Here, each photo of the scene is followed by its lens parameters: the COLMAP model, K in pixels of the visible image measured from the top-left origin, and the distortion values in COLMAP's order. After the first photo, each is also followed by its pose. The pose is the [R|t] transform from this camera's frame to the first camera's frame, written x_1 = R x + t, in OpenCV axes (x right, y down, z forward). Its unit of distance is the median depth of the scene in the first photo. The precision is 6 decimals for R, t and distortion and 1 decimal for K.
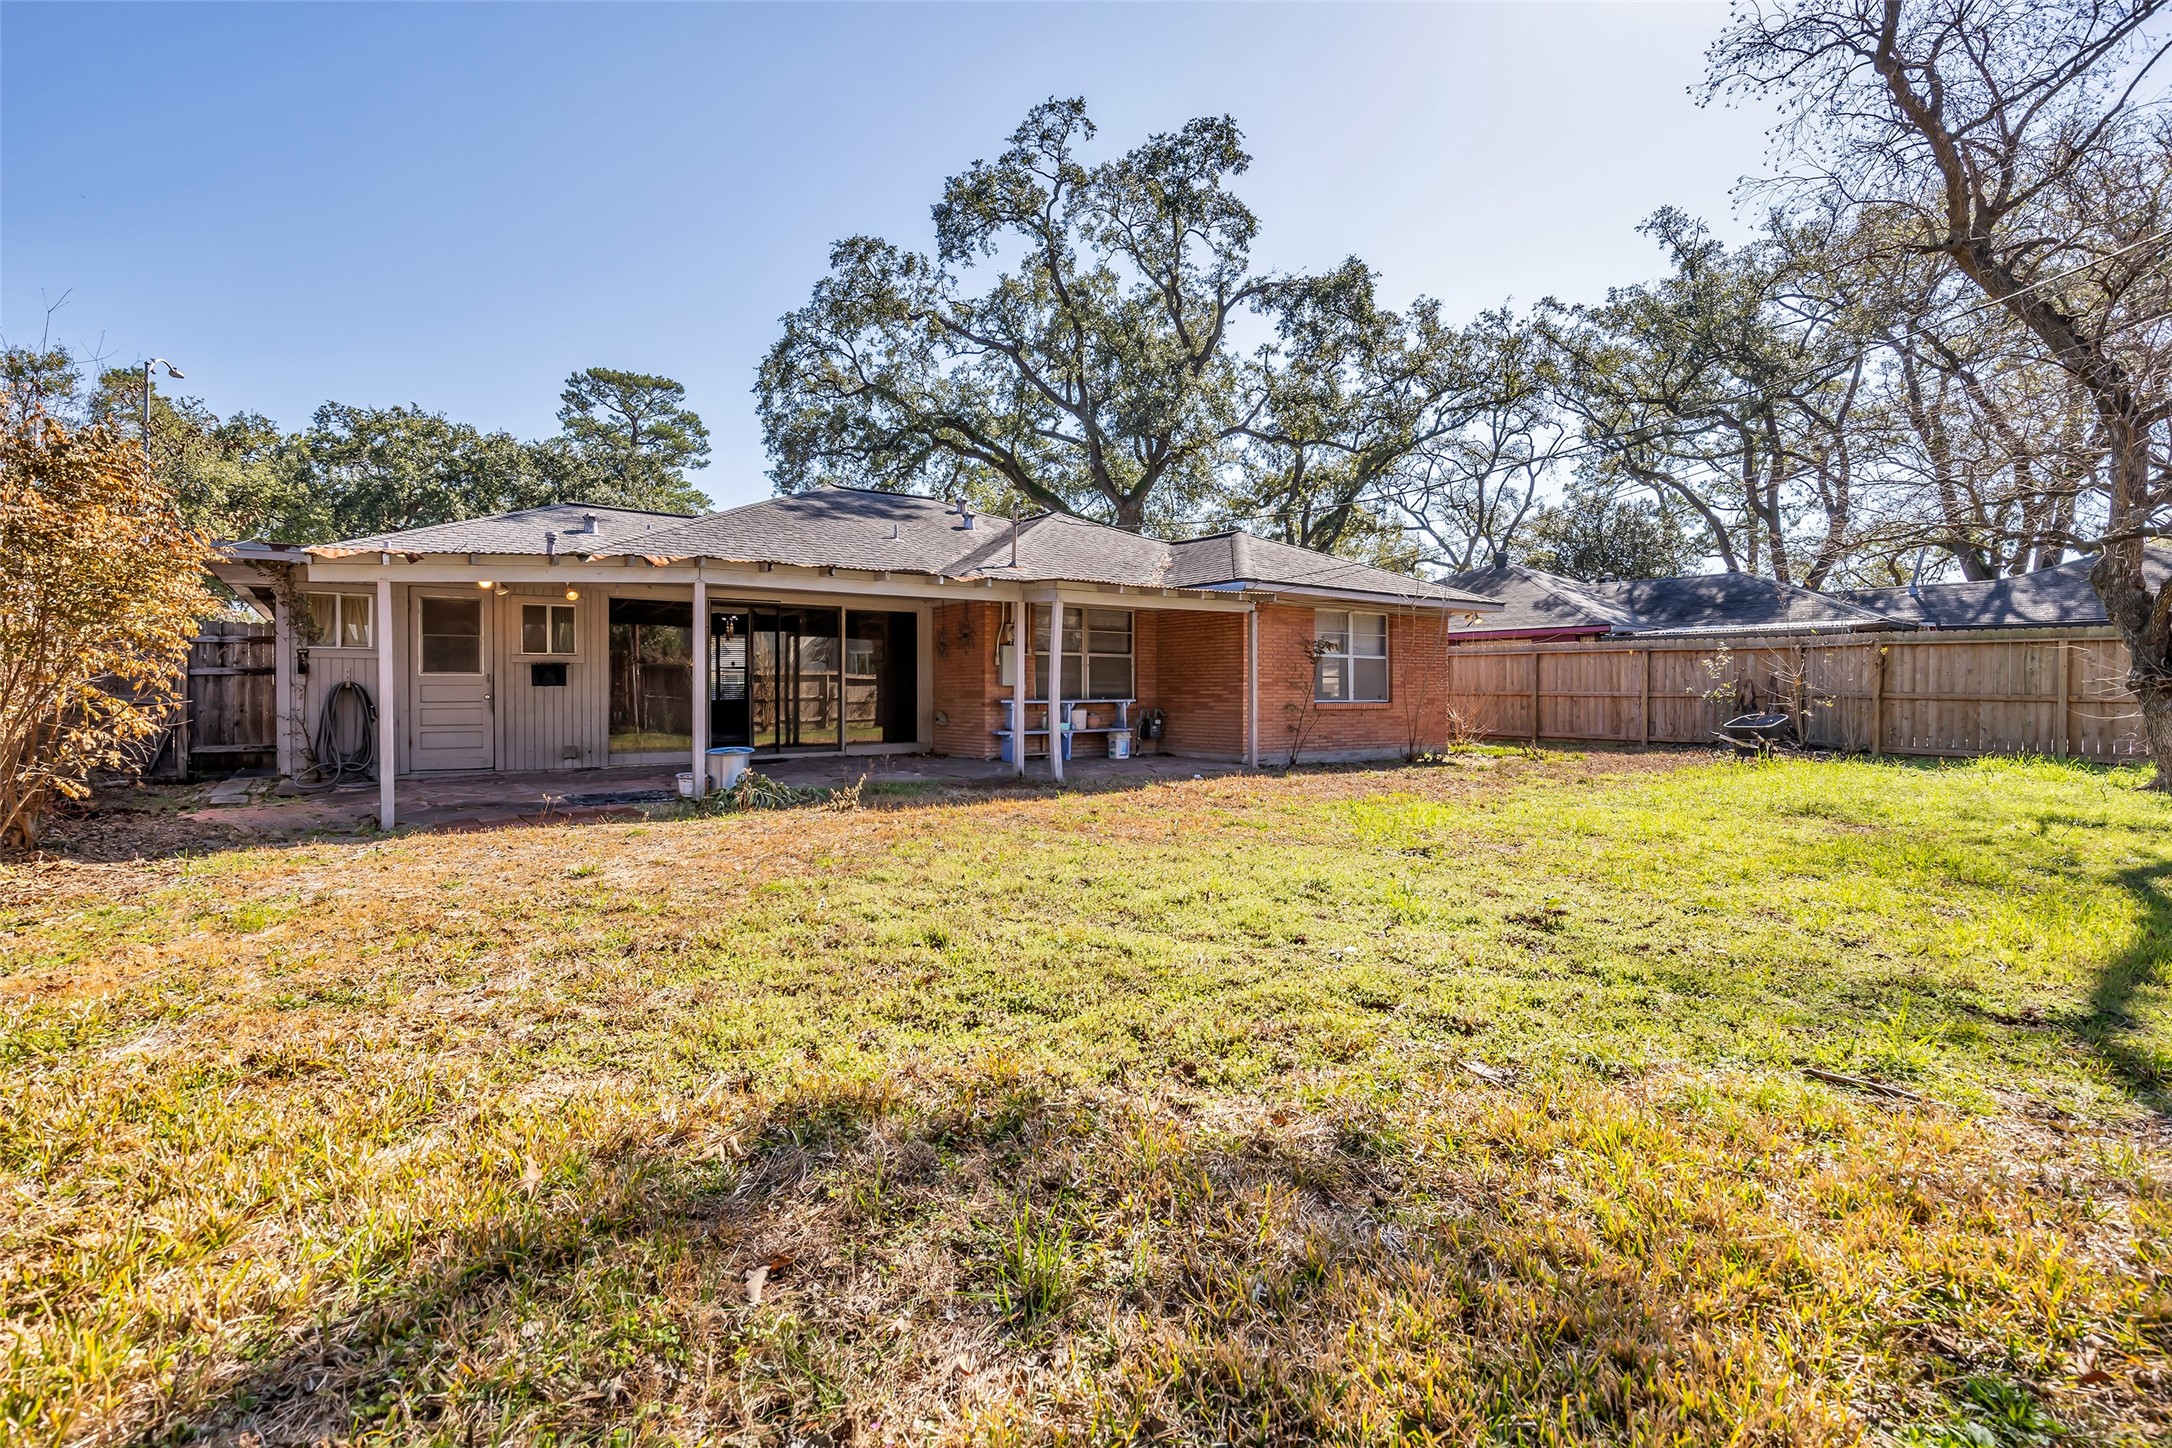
lens RADIAL K [[1026.6, 0, 1086.0], [0, 1026.6, 724.0], [0, 0, 1]] dist [-0.015751, 0.000171]
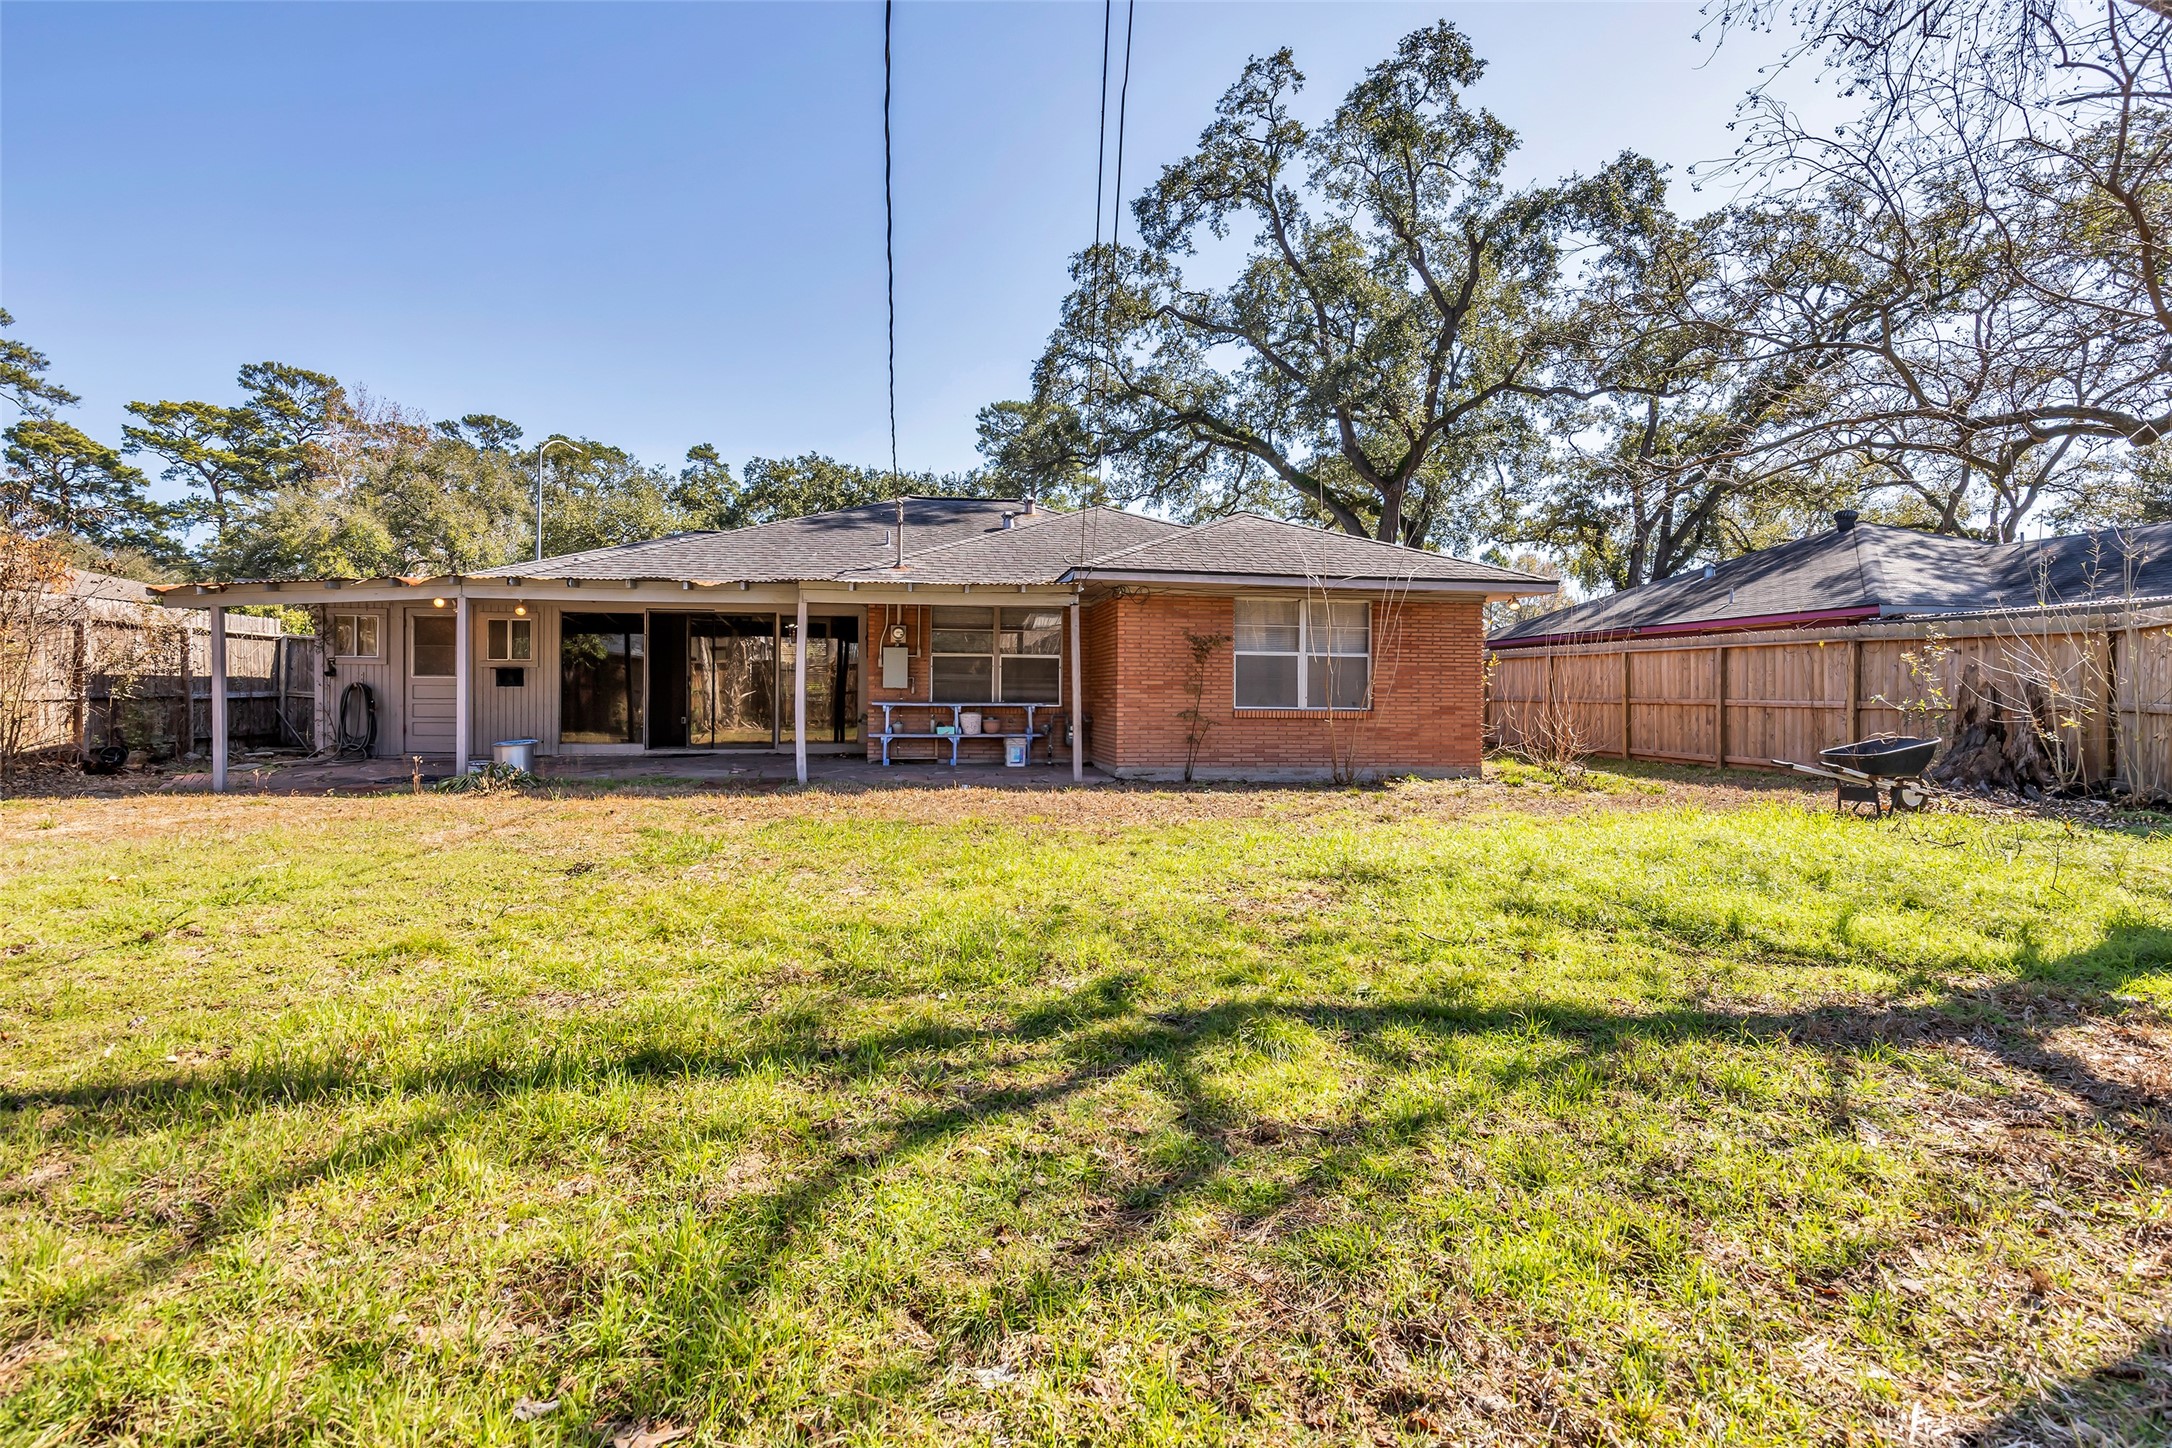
lens RADIAL K [[1028.6, 0, 1071.3], [0, 1028.6, 733.4], [0, 0, 1]] dist [-0.018009, 0.000695]
pose [[0.882320, 0.025843, -0.469940, 0.276041], [-0.022764, 0.999666, 0.012233, -0.004548], [0.470099, -0.000096, 0.882614, 0.101768]]
